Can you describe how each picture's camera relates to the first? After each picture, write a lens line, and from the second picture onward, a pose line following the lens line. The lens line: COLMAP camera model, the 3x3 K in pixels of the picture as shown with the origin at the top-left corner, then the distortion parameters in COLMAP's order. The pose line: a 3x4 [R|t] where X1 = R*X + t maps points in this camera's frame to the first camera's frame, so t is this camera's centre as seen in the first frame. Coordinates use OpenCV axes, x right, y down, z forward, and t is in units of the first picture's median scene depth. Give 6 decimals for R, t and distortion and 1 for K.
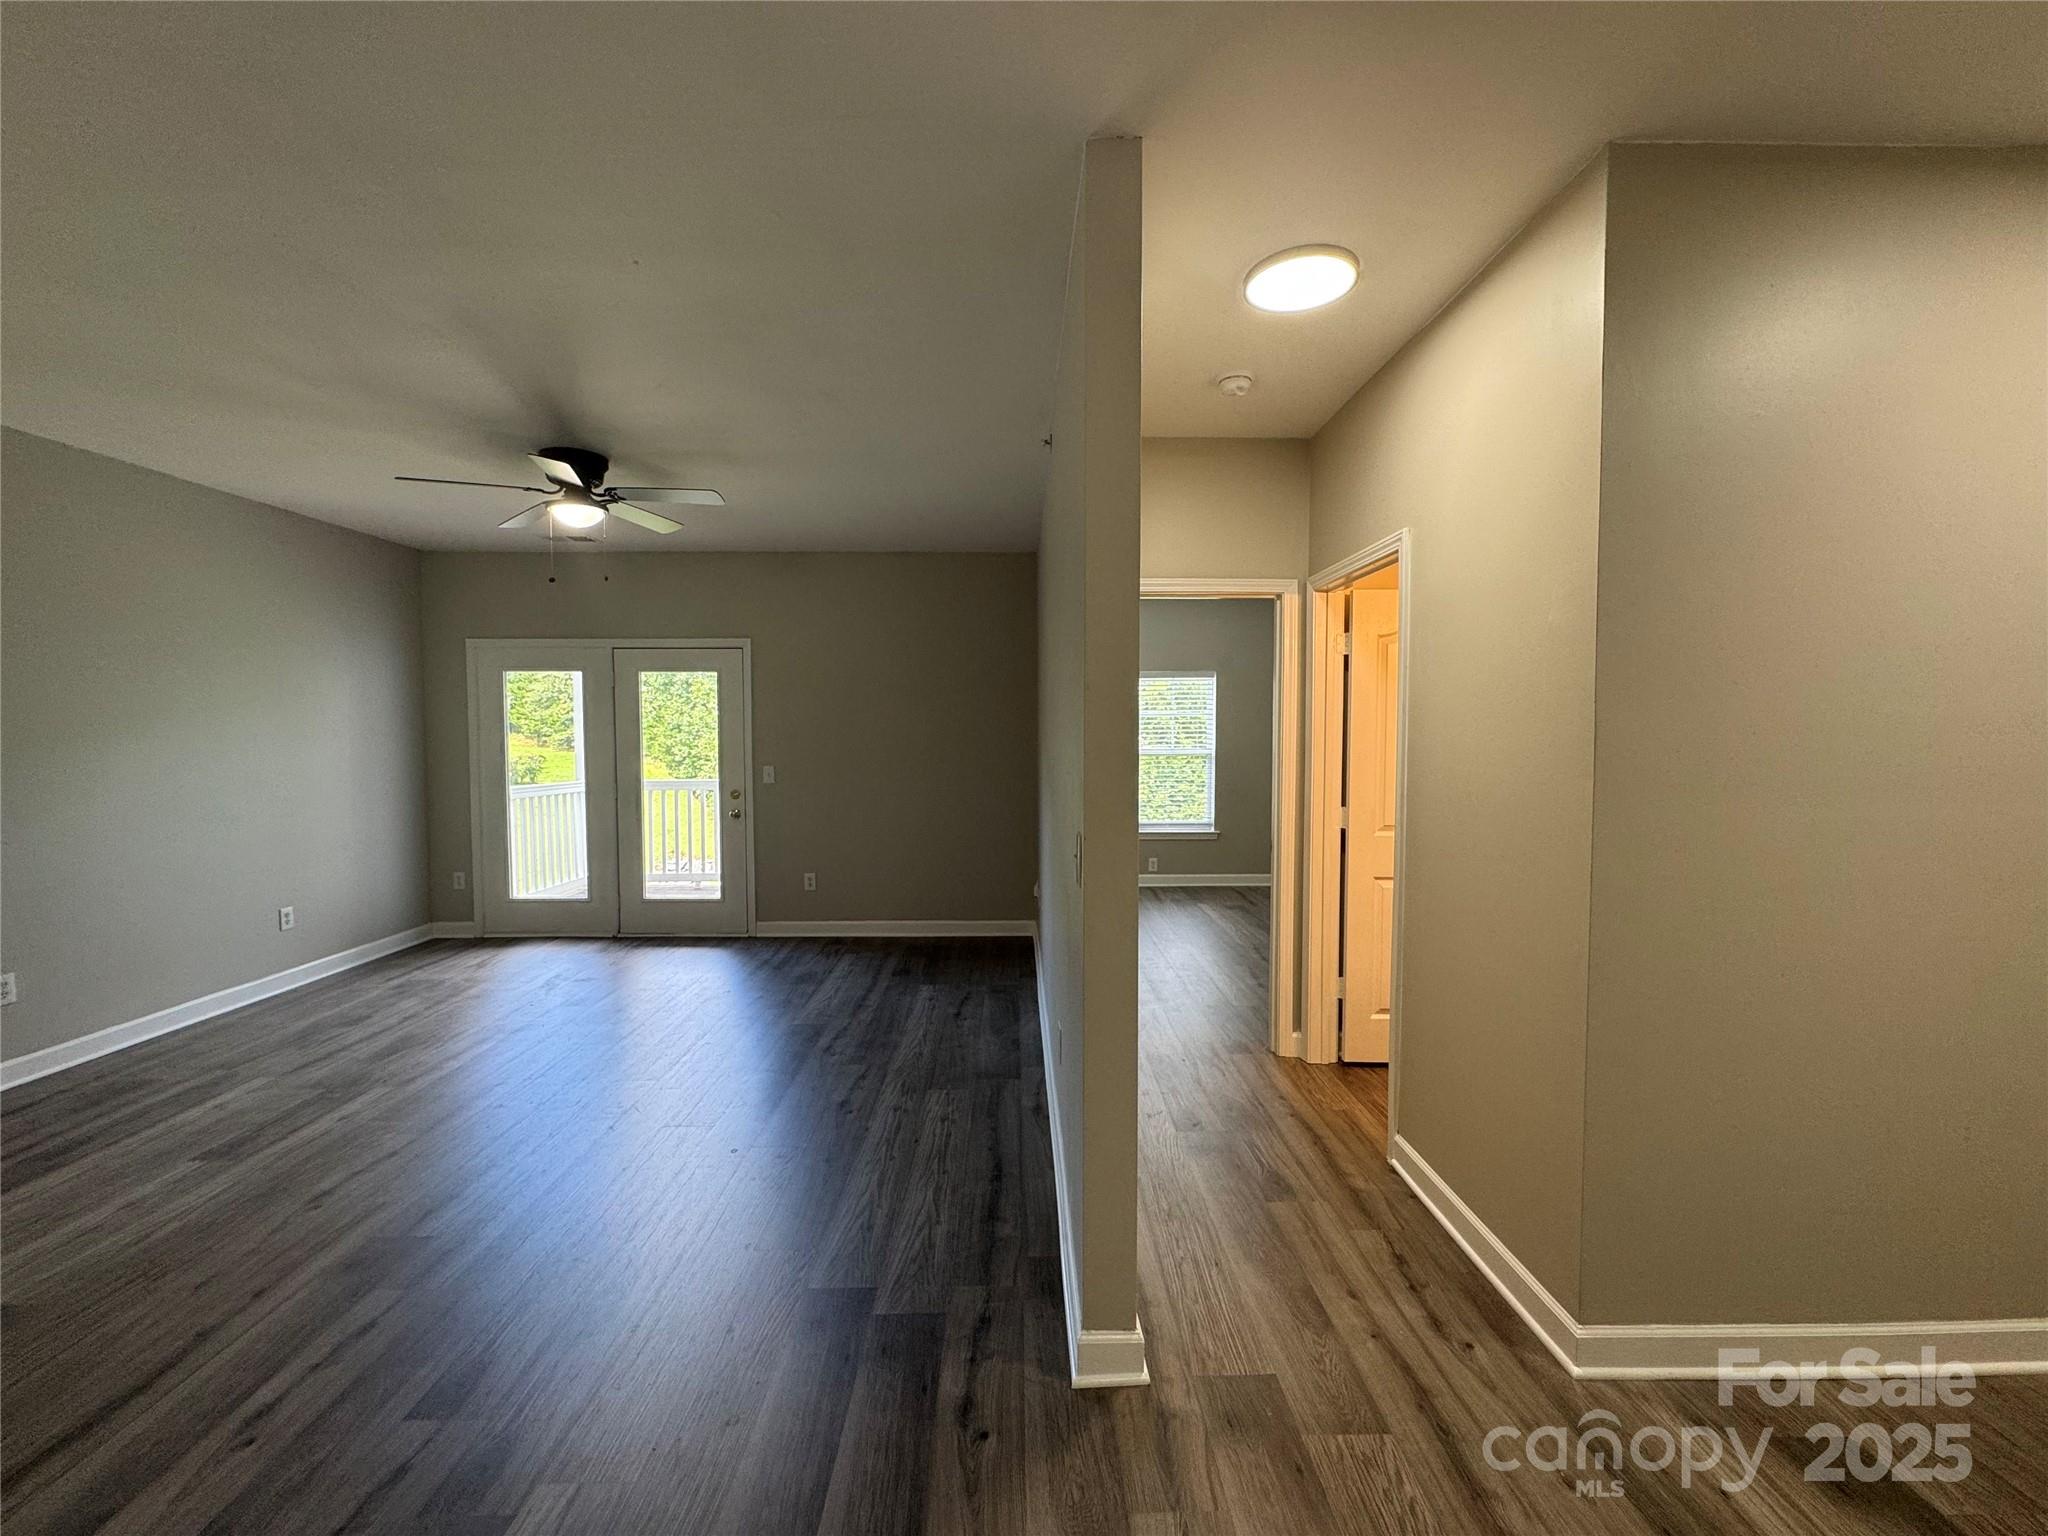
lens RADIAL K [[818.5, 0, 1026.6], [0, 818.5, 764.4], [0, 0, 1]] dist [-0.002157, 0.000138]
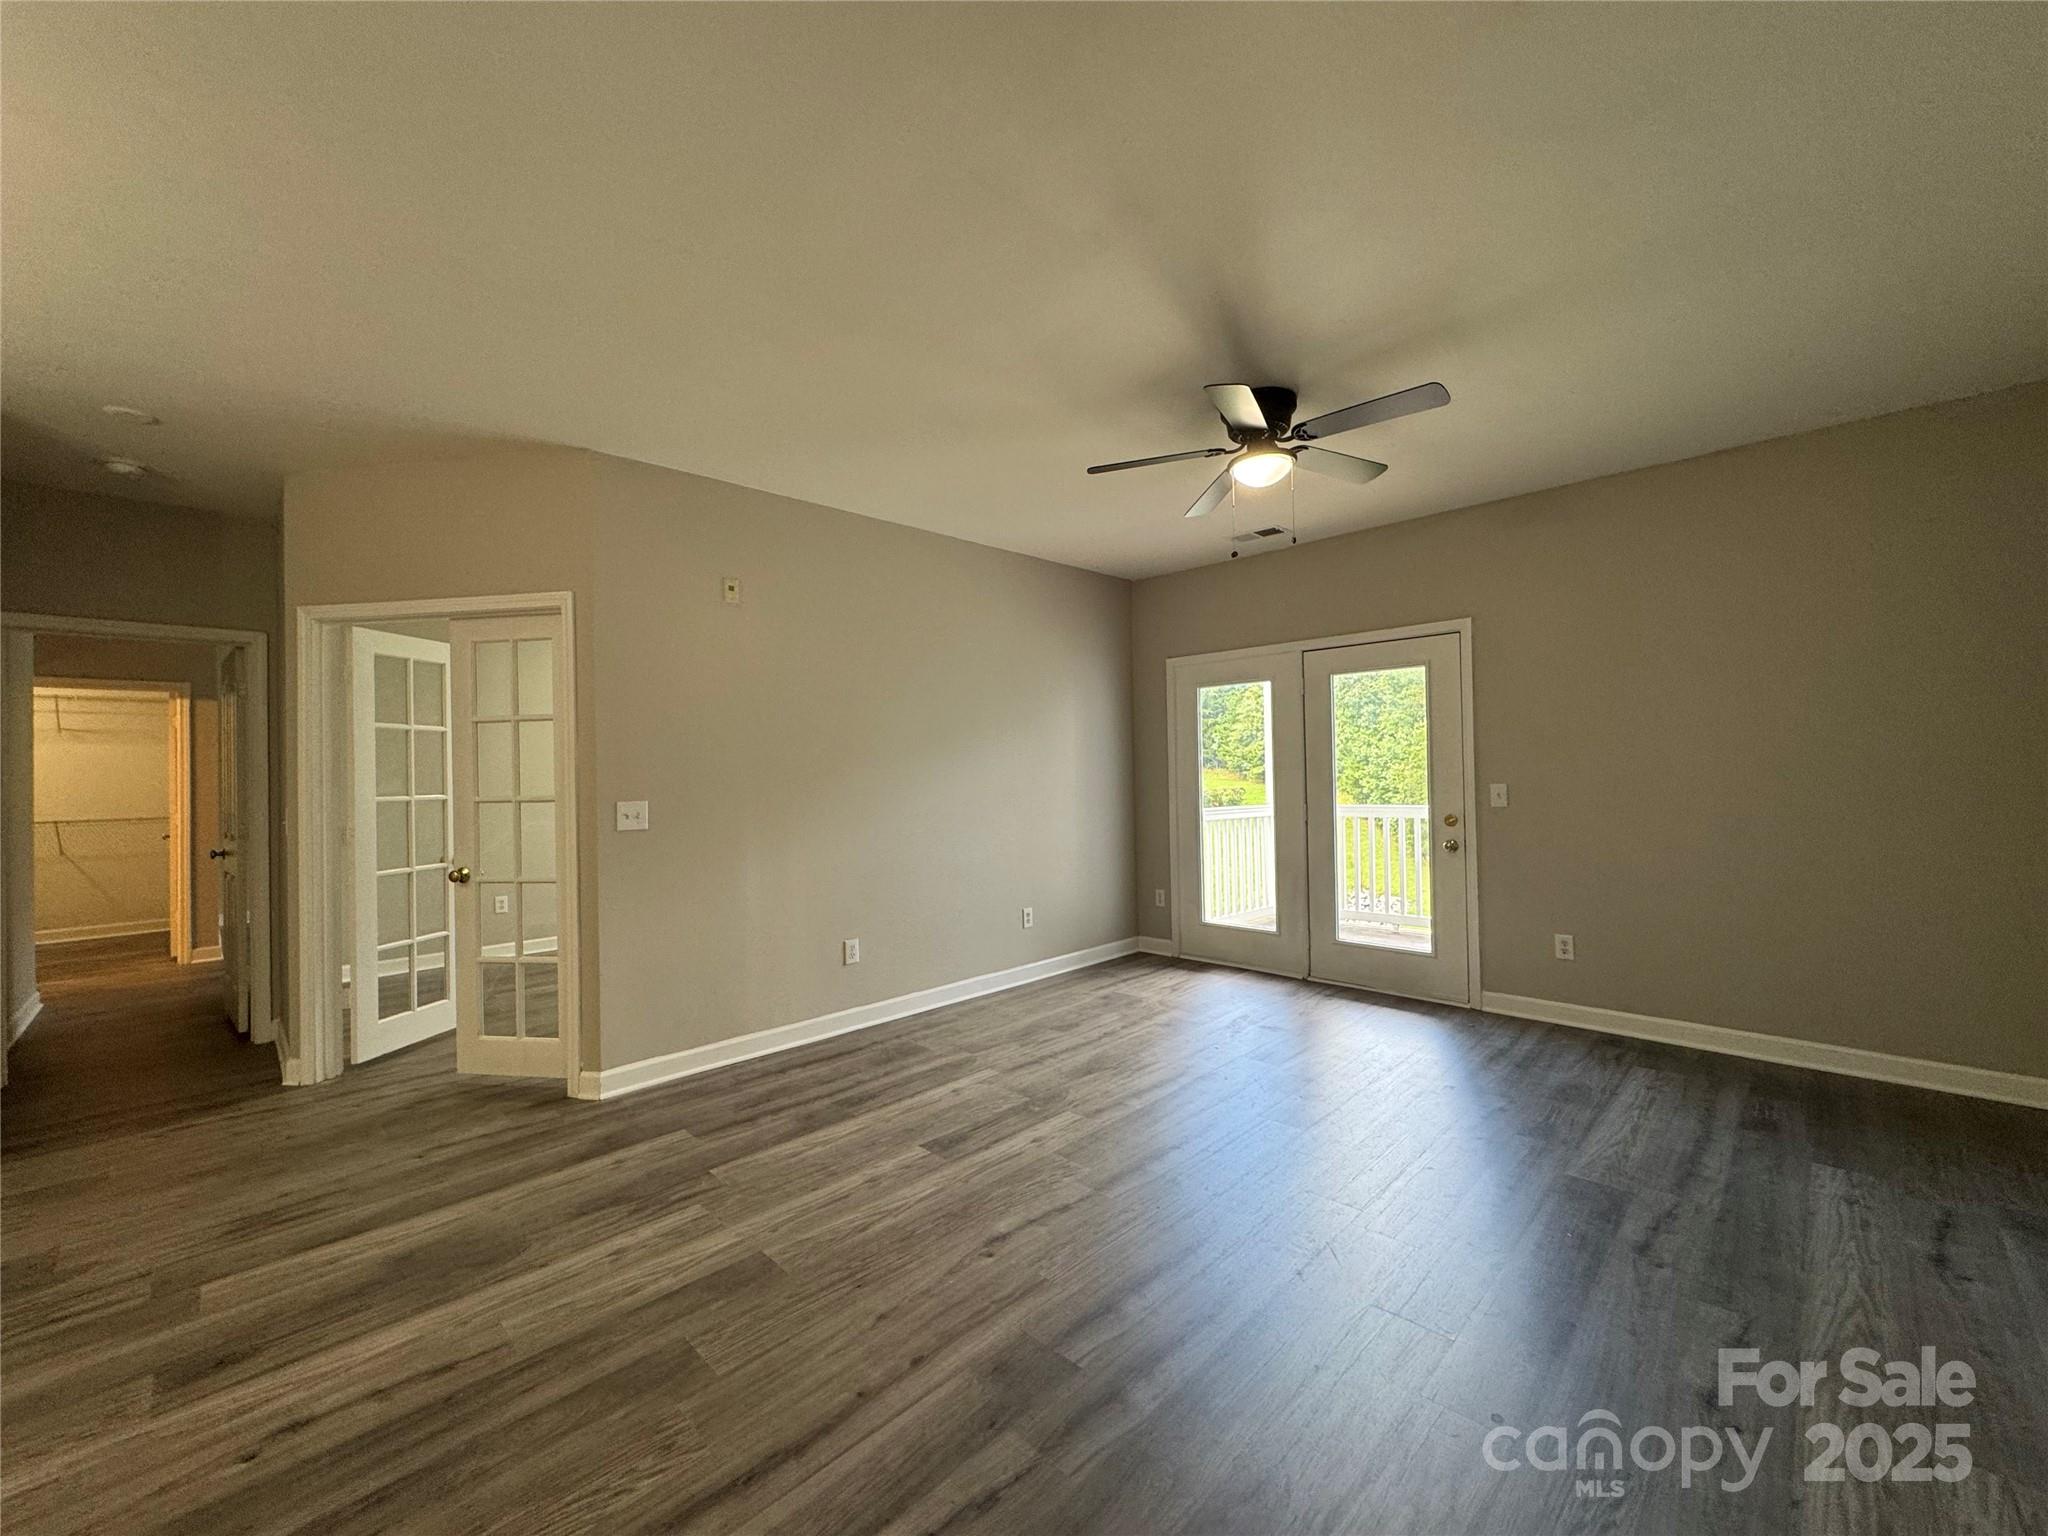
lens RADIAL K [[818.5, 0, 1026.6], [0, 818.5, 764.4], [0, 0, 1]] dist [-0.002157, 0.000138]
pose [[0.700851, -0.019564, -0.713039, -0.114353], [-0.010633, 0.999226, -0.037867, 0.023031], [0.713228, 0.034121, 0.700101, 0.228727]]
